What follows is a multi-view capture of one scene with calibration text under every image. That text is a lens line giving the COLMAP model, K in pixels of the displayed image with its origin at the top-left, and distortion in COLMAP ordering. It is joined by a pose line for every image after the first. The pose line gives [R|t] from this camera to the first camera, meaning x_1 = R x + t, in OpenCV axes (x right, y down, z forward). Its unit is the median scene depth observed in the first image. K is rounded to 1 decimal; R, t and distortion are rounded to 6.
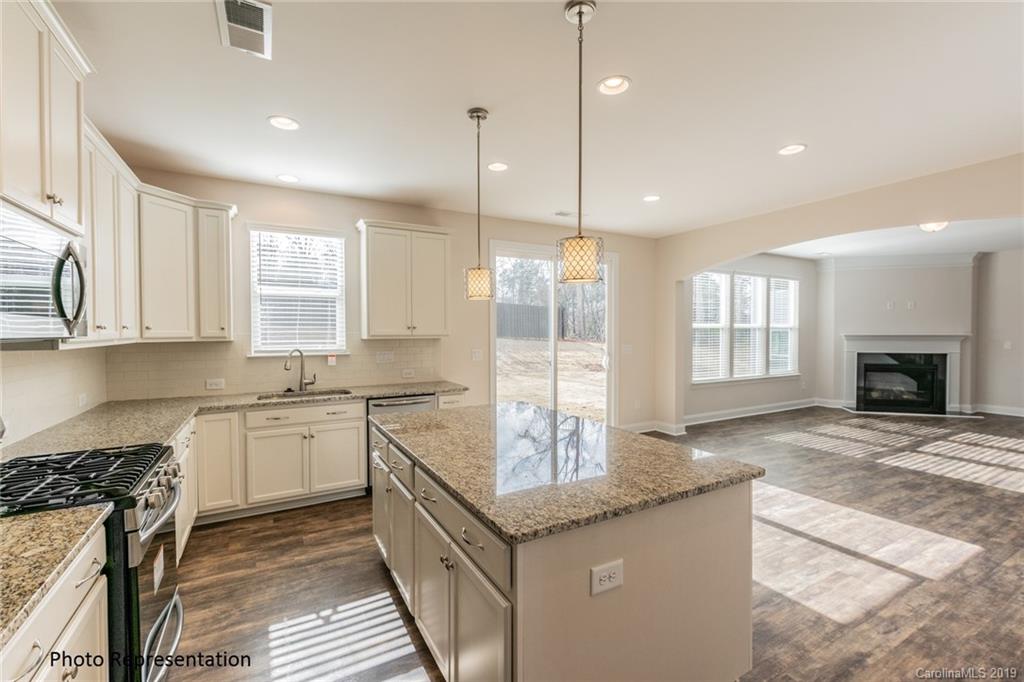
lens RADIAL K [[442.8, 0, 518.0], [0, 442.8, 339.7], [0, 0, 1]] dist [0.005292, -0.001069]
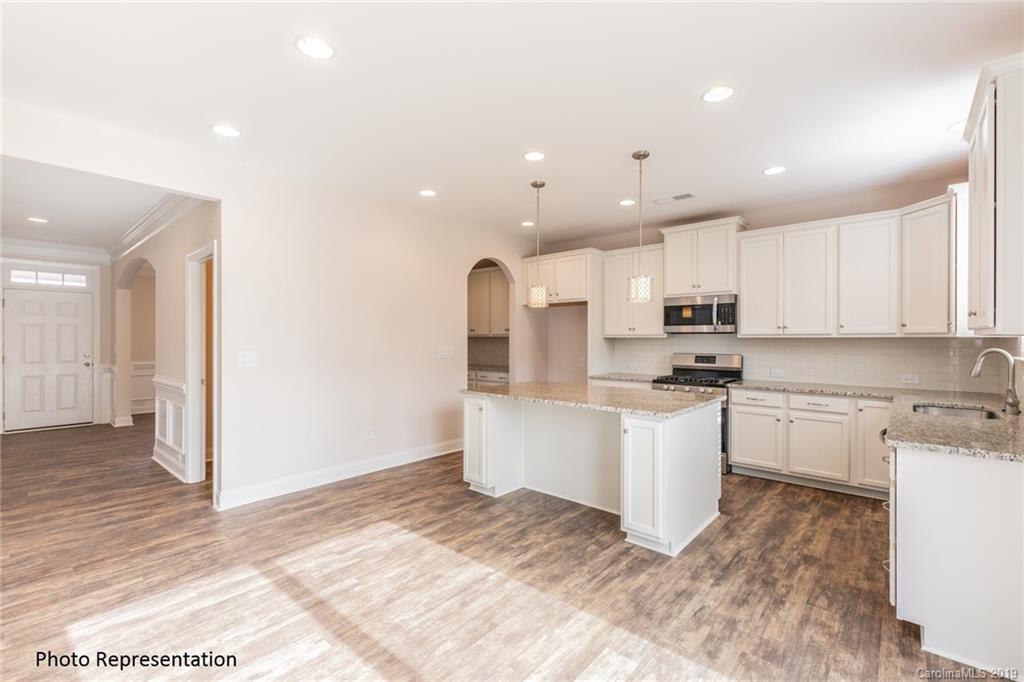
lens RADIAL K [[442.8, 0, 518.0], [0, 442.8, 339.7], [0, 0, 1]] dist [0.005292, -0.001069]
pose [[-0.944650, 0.003171, -0.328065, 0.644265], [-0.002887, 0.999834, 0.017978, -0.006259], [0.328068, 0.017930, -0.944484, 2.057491]]
